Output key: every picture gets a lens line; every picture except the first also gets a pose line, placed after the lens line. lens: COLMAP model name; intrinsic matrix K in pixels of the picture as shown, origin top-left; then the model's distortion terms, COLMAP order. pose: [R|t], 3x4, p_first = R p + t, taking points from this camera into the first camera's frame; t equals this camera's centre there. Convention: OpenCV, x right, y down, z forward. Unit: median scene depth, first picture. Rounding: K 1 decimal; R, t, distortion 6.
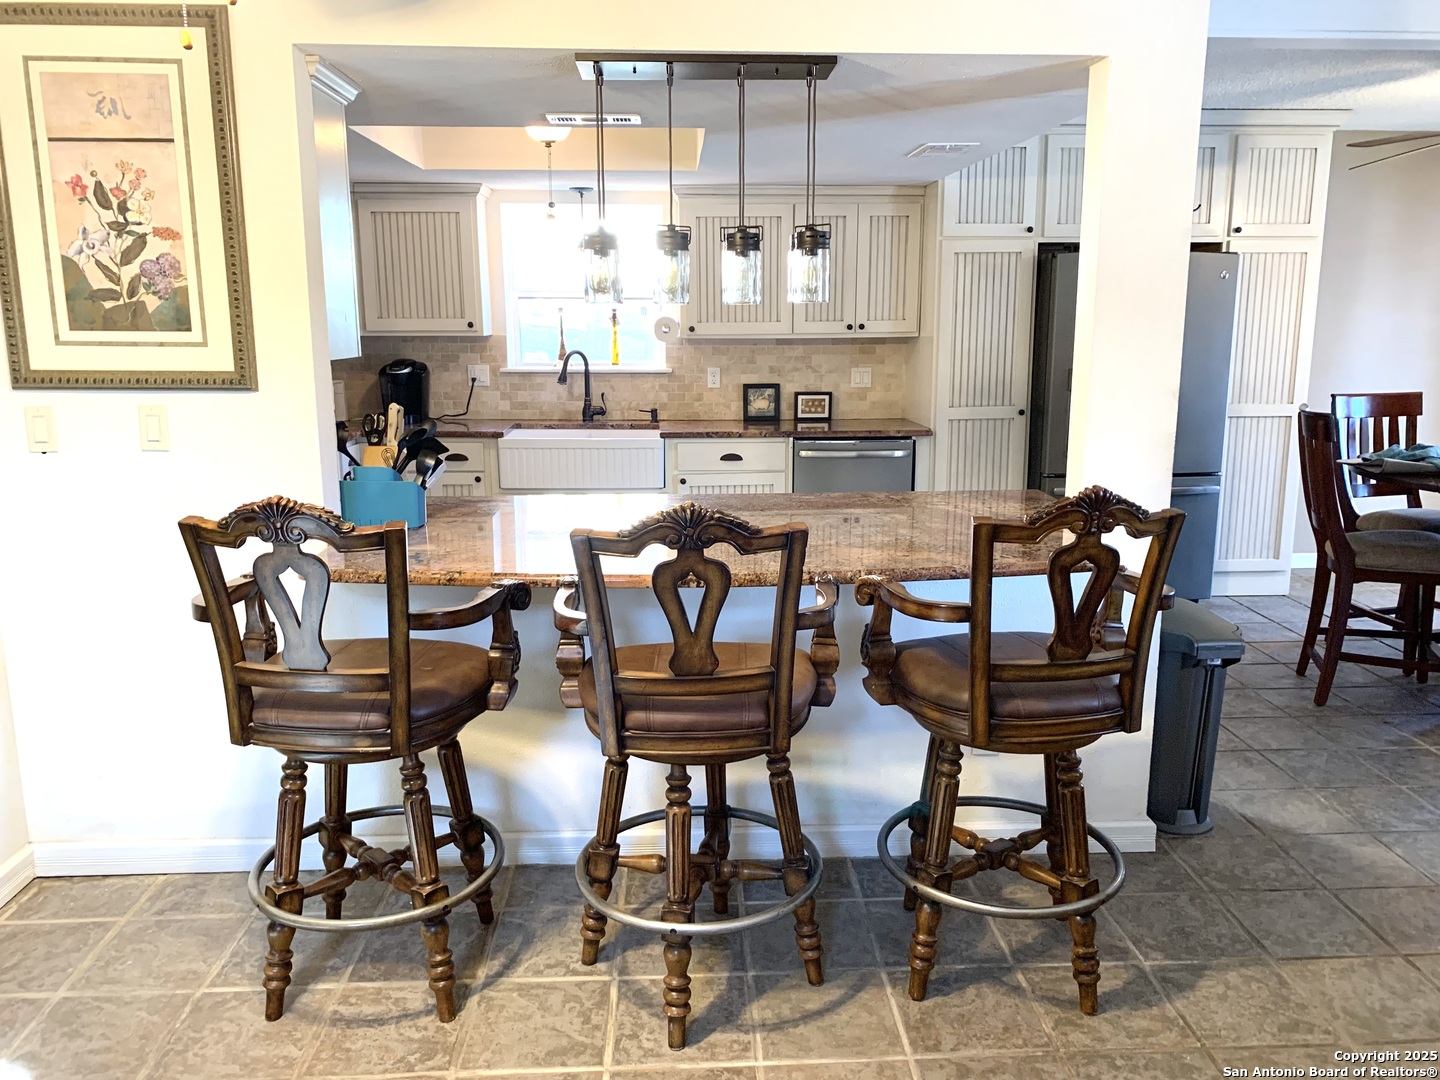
lens RADIAL K [[1096.3, 0, 726.9], [0, 1096.3, 541.4], [0, 0, 1]] dist [0.034222, -0.045753]
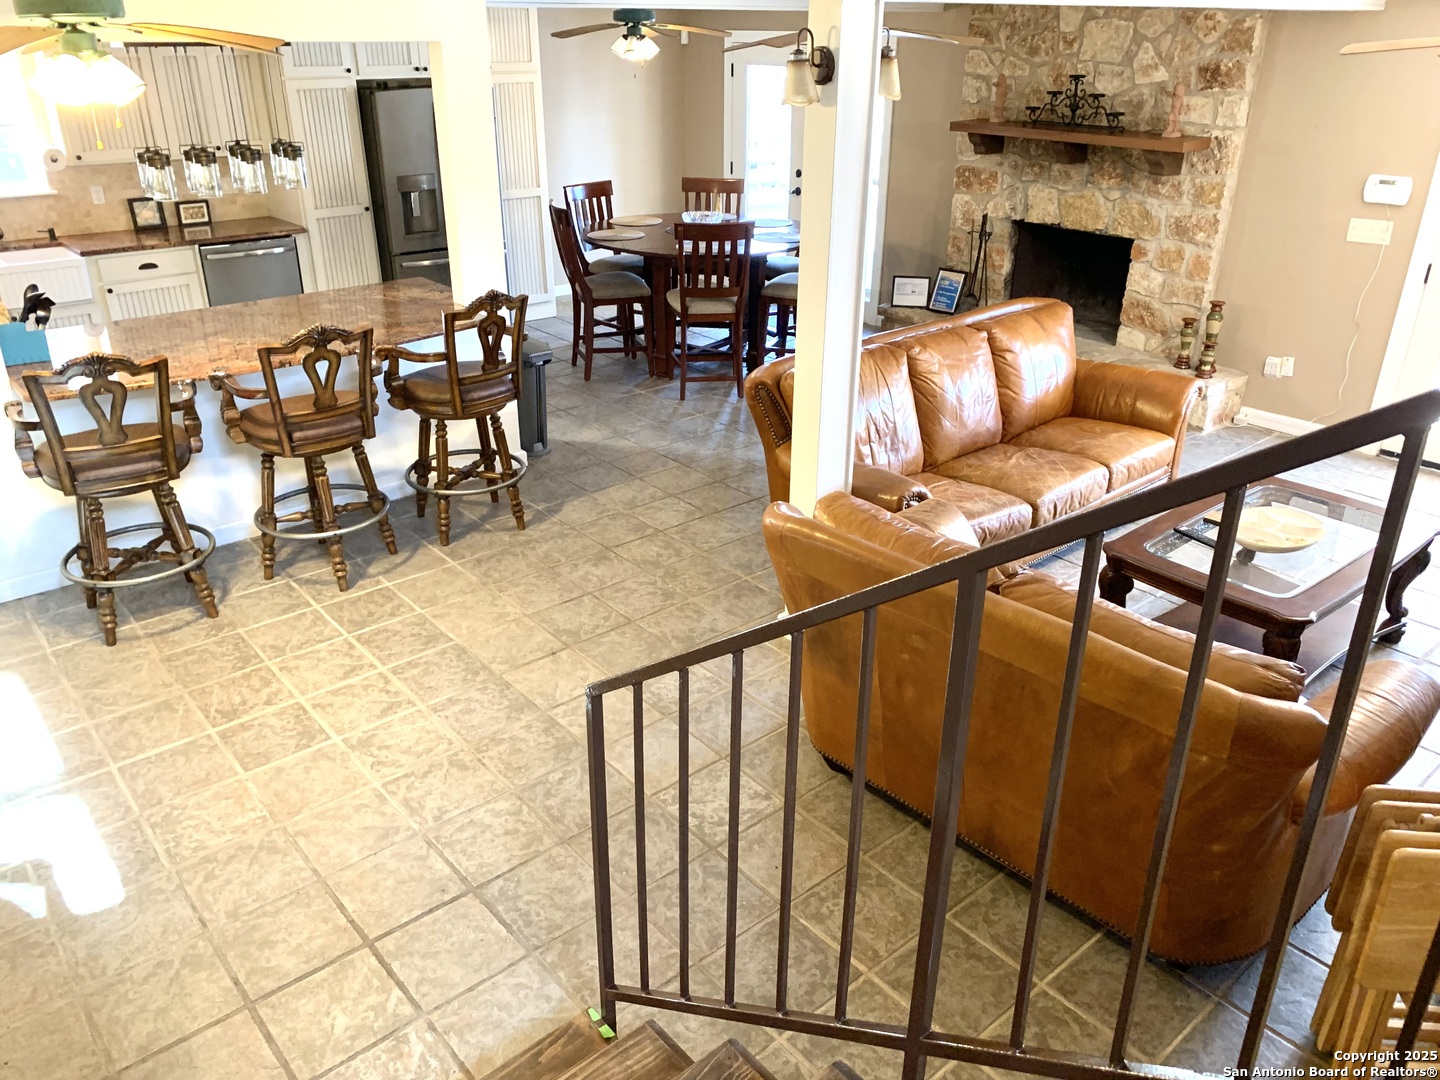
lens RADIAL K [[1096.3, 0, 726.9], [0, 1096.3, 541.4], [0, 0, 1]] dist [0.034222, -0.045753]
pose [[0.793550, -0.251859, 0.553937, -0.354907], [0.113827, 0.955695, 0.271461, -0.062147], [-0.597764, -0.152365, 0.787060, -0.609688]]
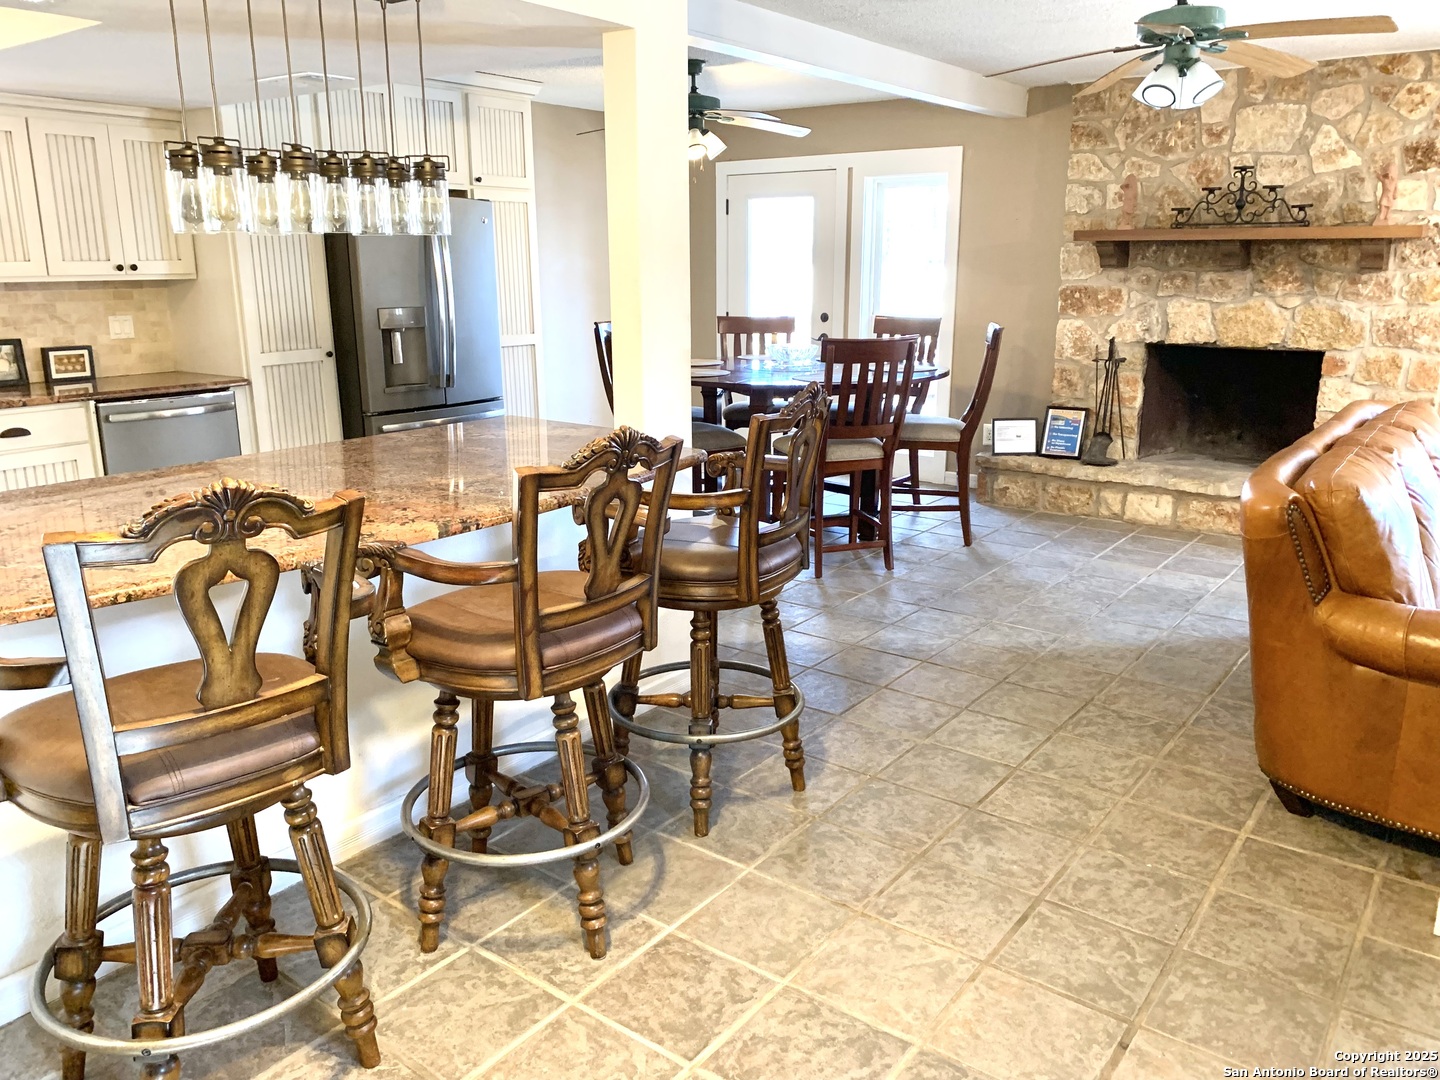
lens RADIAL K [[1102.2, 0, 729.3], [0, 1102.2, 538.8], [0, 0, 1]] dist [0.040973, -0.047239]
pose [[0.637963, -0.187970, 0.746773, -0.405075], [0.156388, 0.981168, 0.113368, -0.016796], [-0.754020, 0.044462, 0.655345, 0.121205]]
